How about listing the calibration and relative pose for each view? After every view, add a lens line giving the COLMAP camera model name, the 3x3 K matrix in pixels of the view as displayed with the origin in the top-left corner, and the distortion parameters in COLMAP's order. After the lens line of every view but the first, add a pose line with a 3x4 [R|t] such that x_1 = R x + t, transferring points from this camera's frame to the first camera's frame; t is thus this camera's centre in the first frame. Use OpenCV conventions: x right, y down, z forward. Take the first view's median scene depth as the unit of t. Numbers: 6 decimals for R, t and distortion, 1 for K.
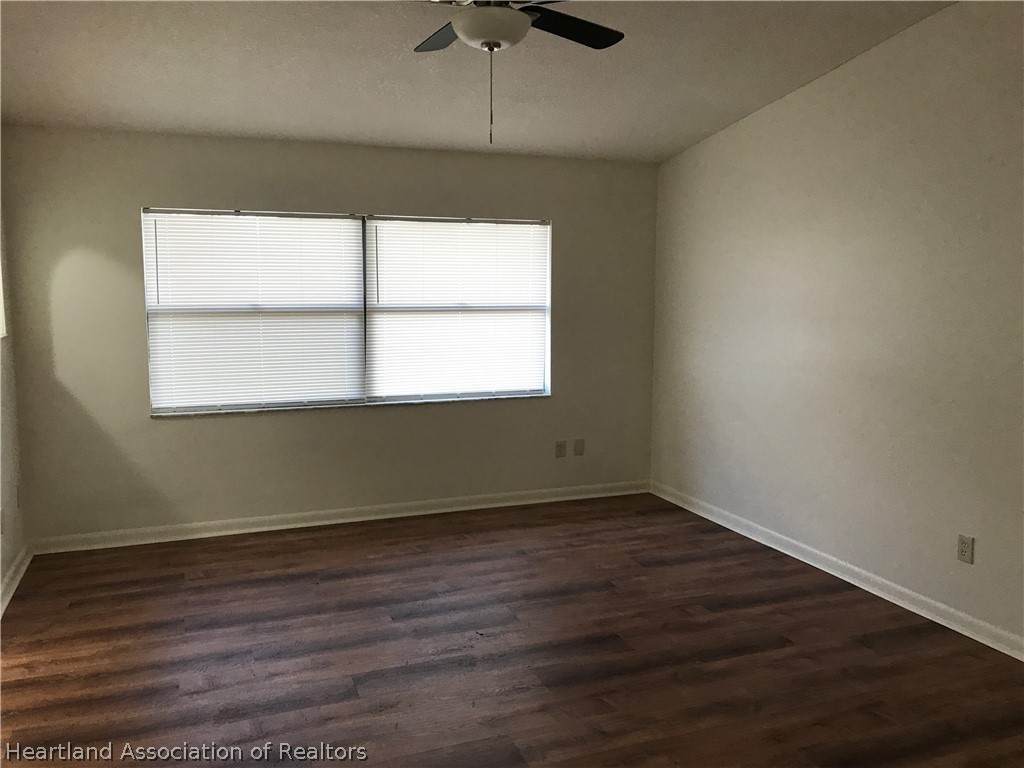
lens RADIAL K [[818.4, 0, 512.0], [0, 818.4, 384.0], [0, 0, 1]] dist [0.001670, 0.000388]
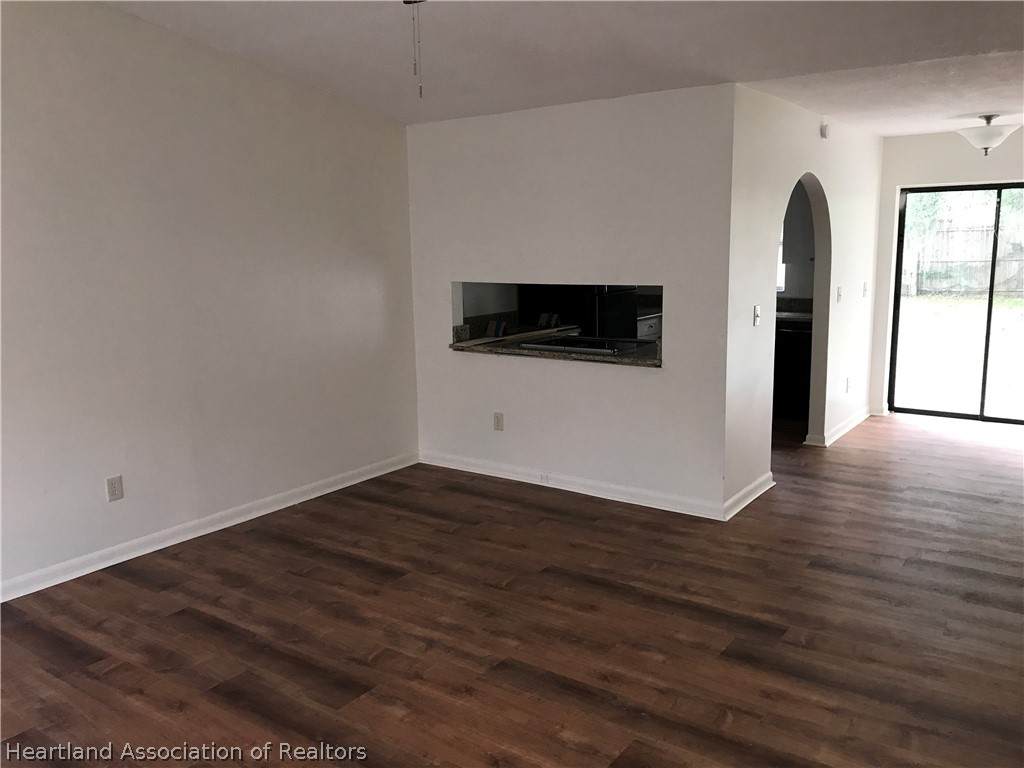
lens RADIAL K [[818.4, 0, 512.0], [0, 818.4, 384.0], [0, 0, 1]] dist [0.001670, 0.000388]
pose [[-0.560135, -0.132928, 0.817667, -0.684721], [0.110525, 0.966225, 0.232793, -0.147337], [-0.820995, 0.220768, -0.526525, 1.154921]]
